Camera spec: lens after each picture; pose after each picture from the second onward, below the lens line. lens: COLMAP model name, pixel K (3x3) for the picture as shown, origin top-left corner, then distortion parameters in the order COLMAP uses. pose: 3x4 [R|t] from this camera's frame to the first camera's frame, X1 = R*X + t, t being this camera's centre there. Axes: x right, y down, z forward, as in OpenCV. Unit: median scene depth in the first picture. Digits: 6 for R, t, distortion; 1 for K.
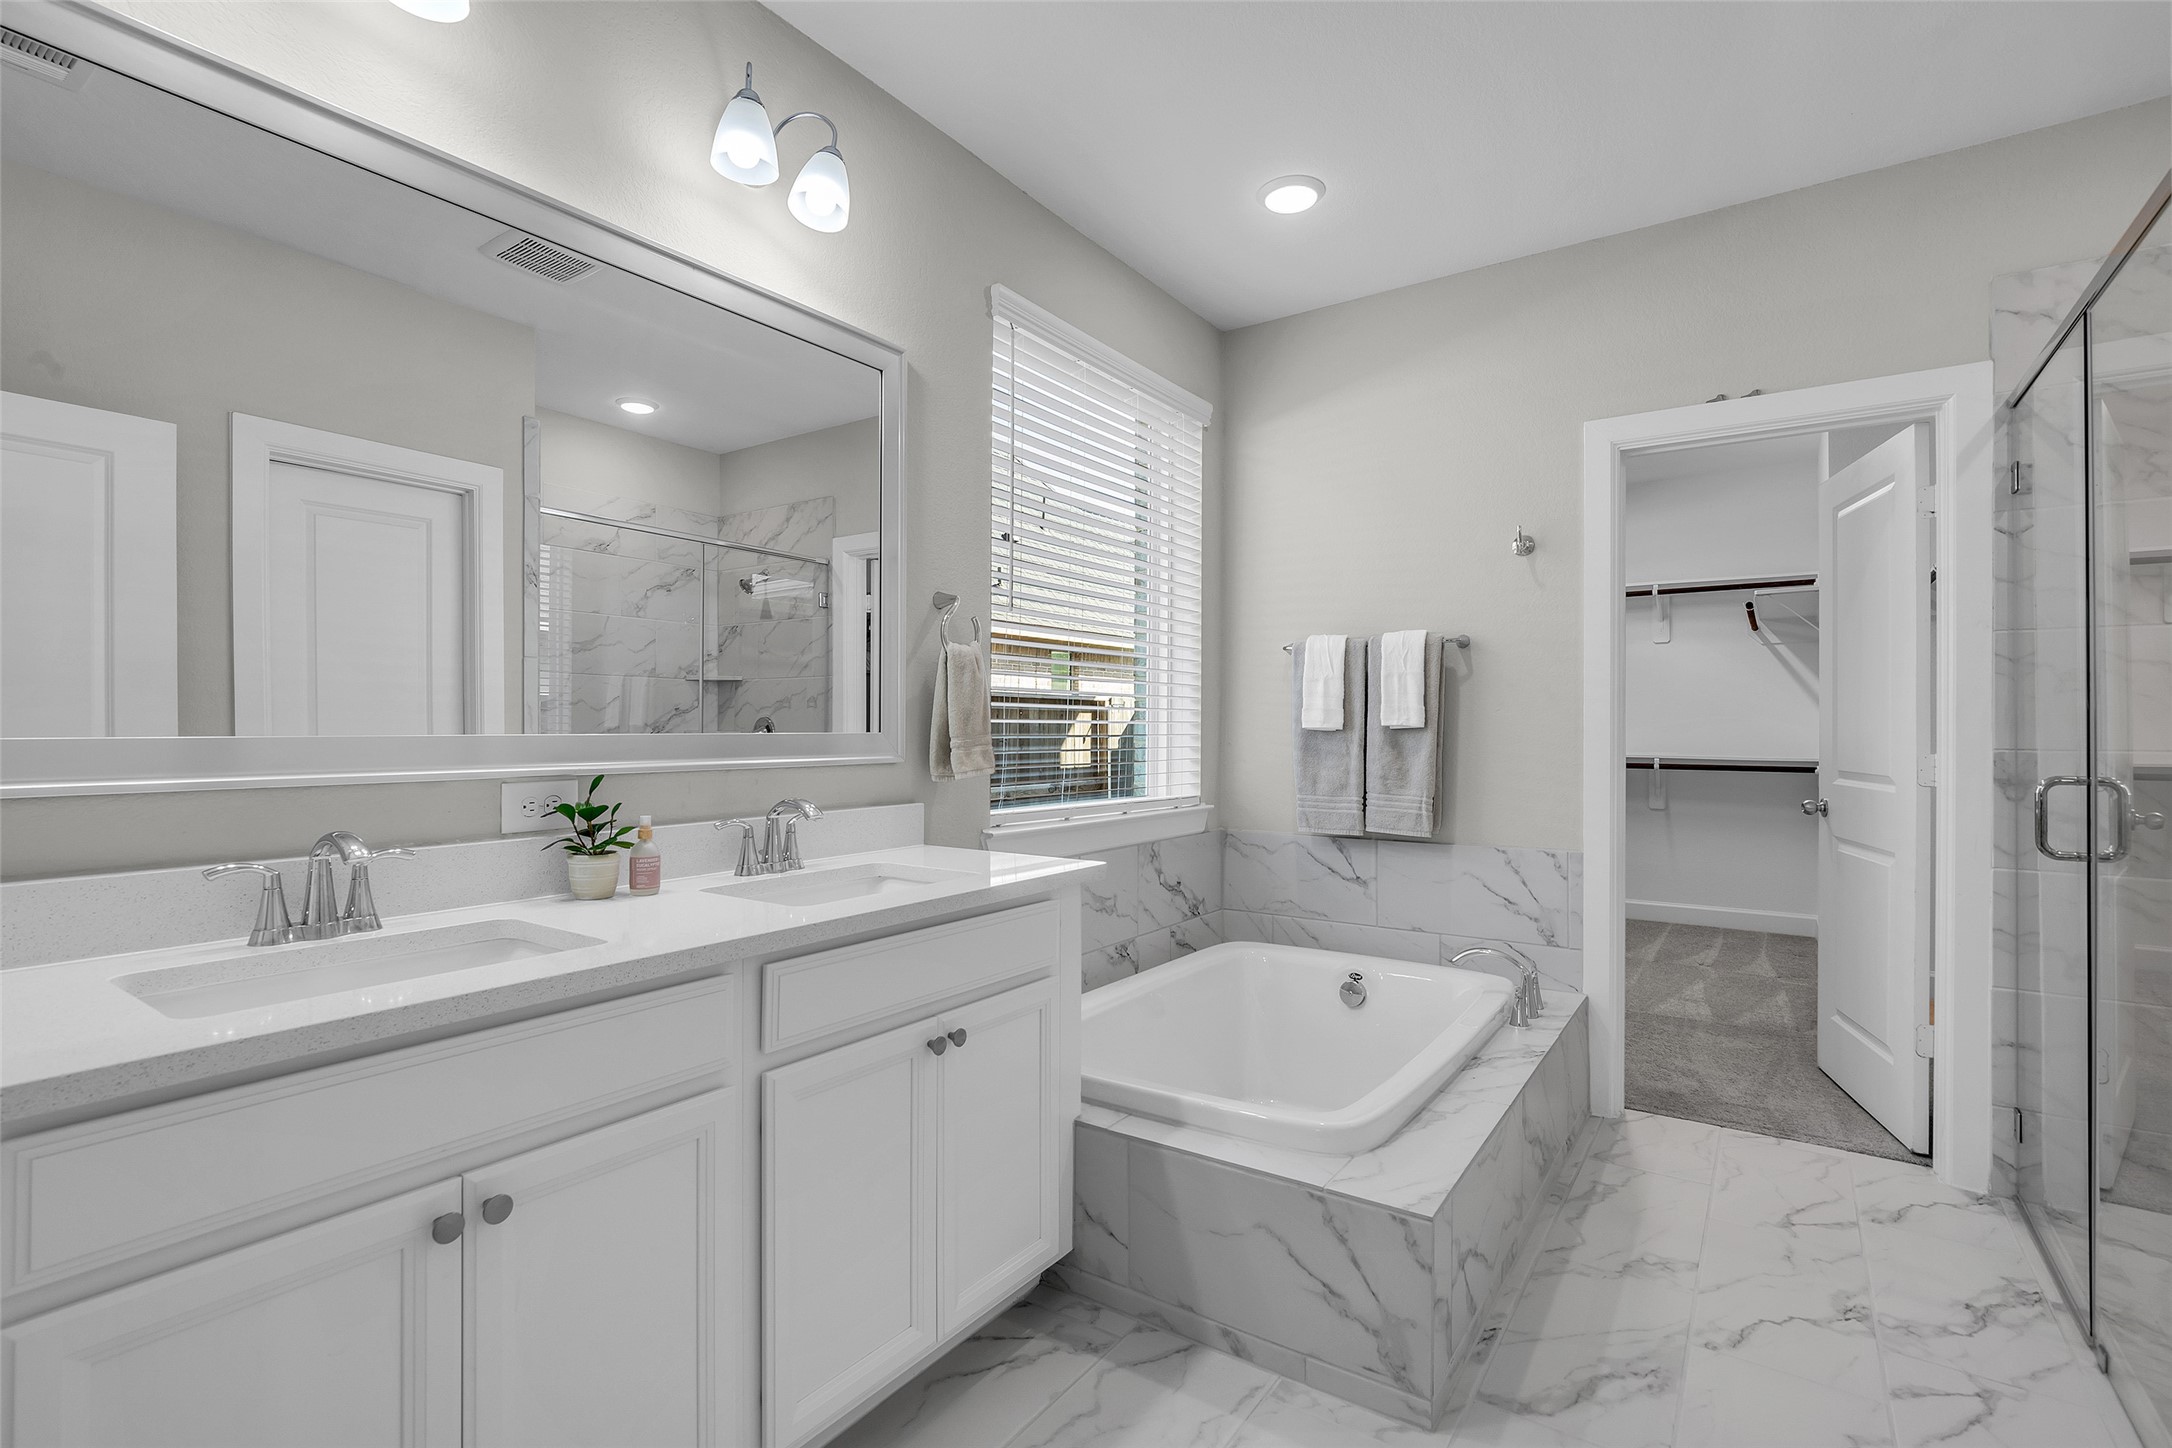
lens RADIAL K [[1001.1, 0, 1089.7], [0, 1001.1, 722.9], [0, 0, 1]] dist [-0.017329, 0.004015]
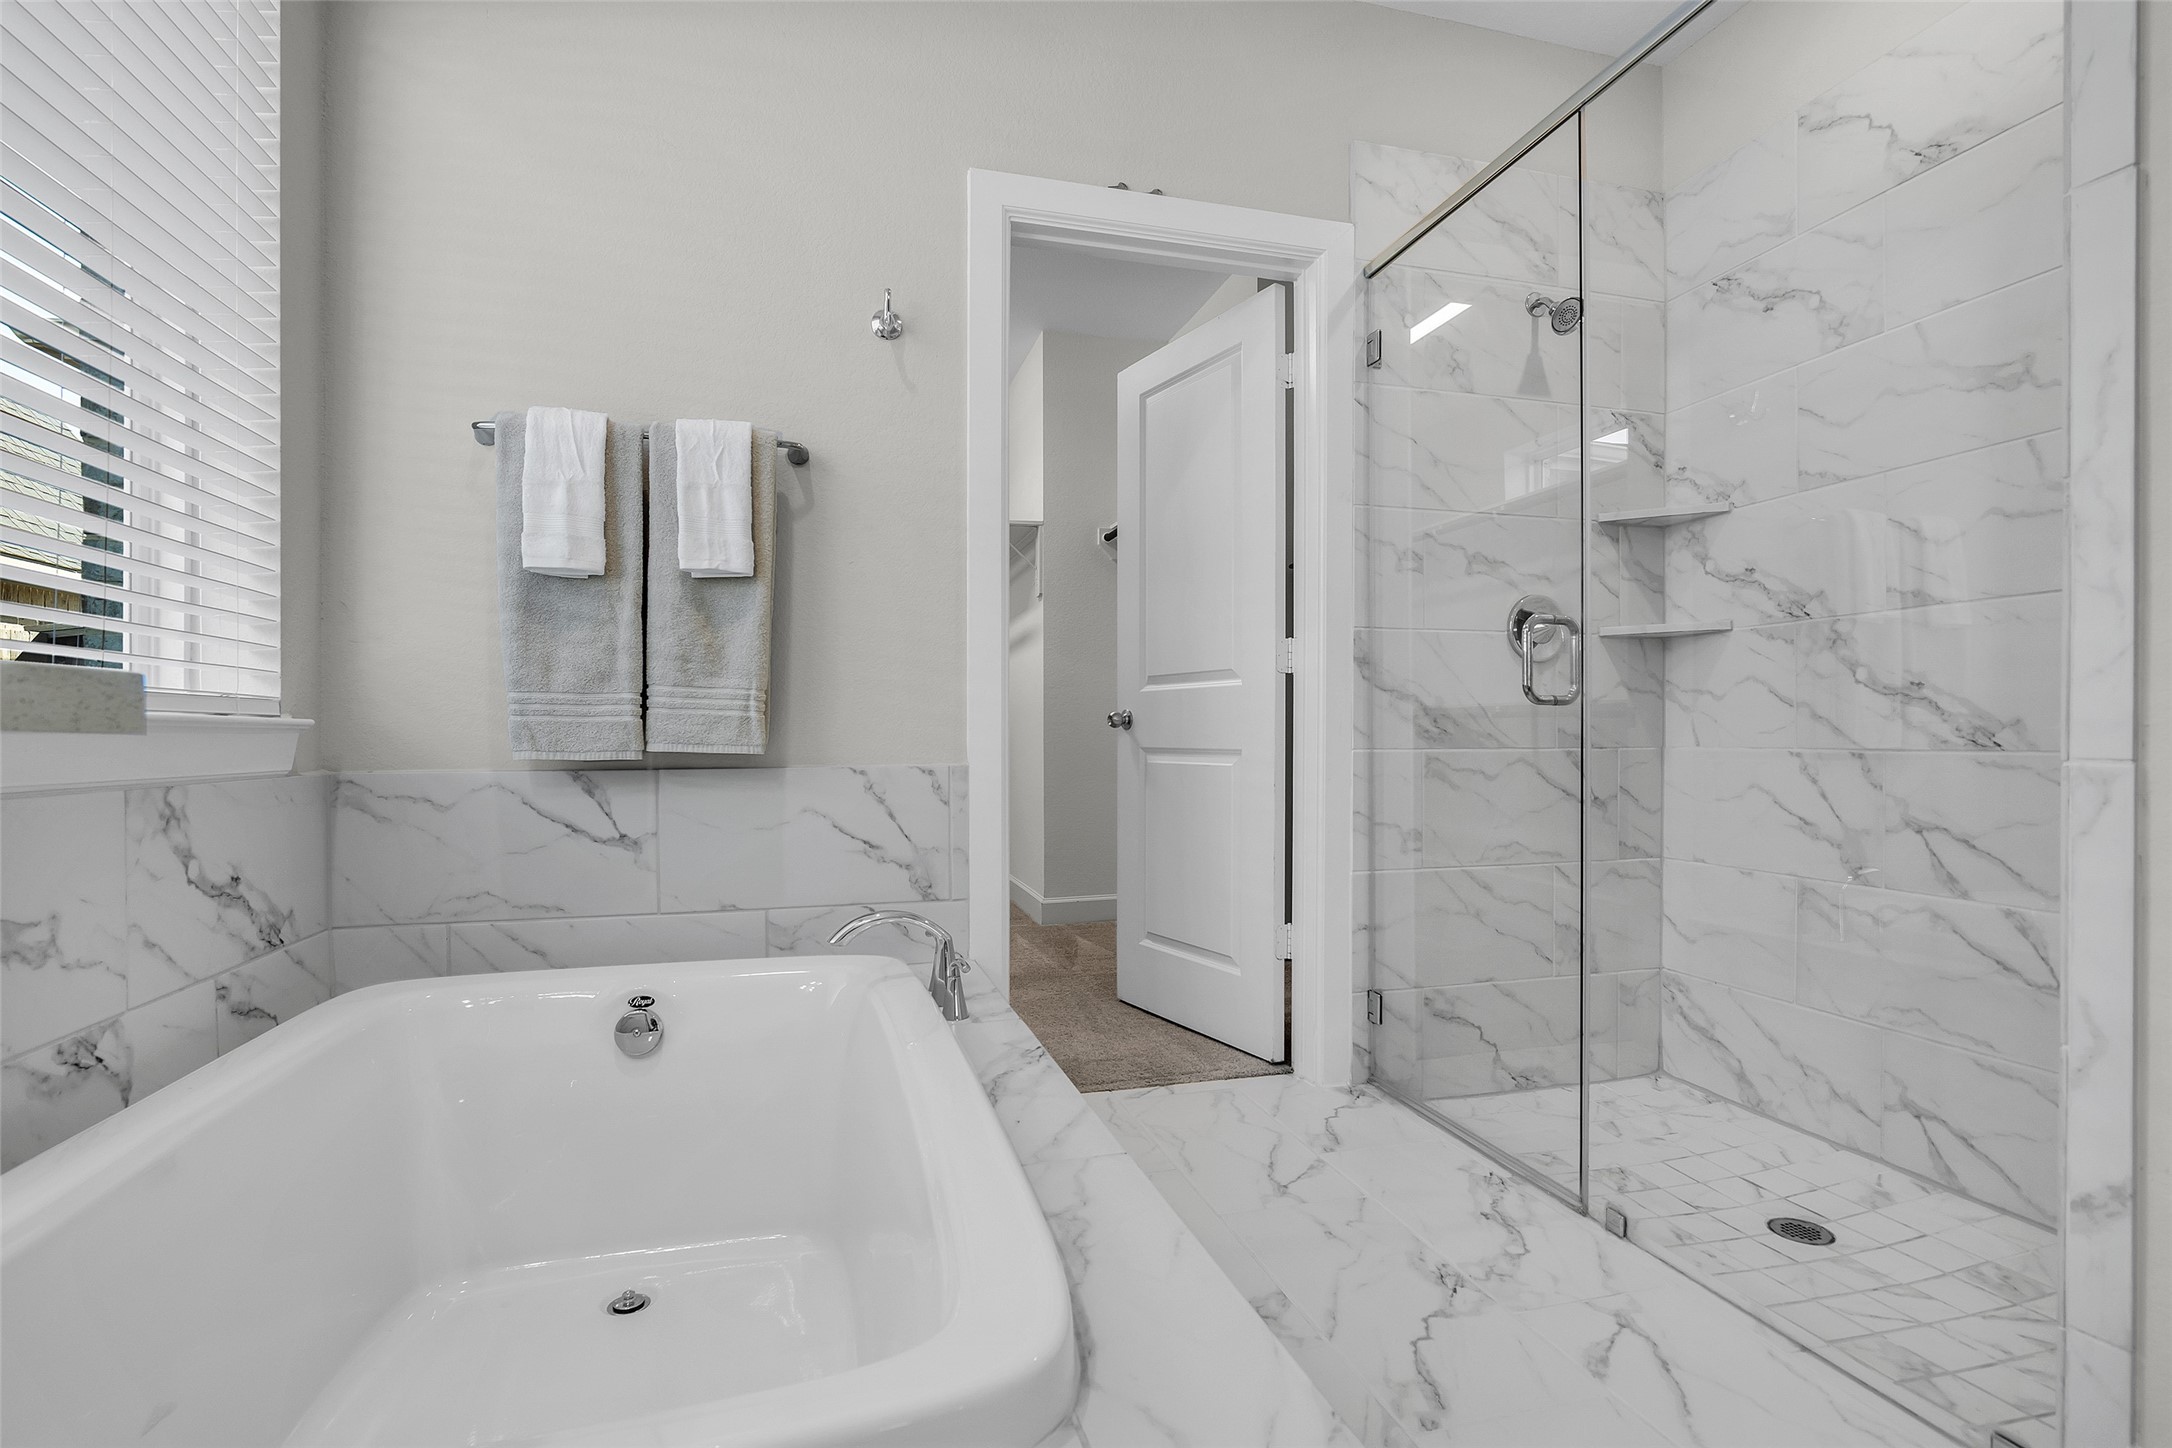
lens RADIAL K [[1019.2, 0, 1090.3], [0, 1019.2, 739.4], [0, 0, 1]] dist [-0.014854, 0.000987]
pose [[0.640405, -0.008613, 0.767989, -0.014537], [0.001996, 0.999952, 0.009550, 0.097946], [-0.768034, -0.004583, 0.640392, 0.429738]]
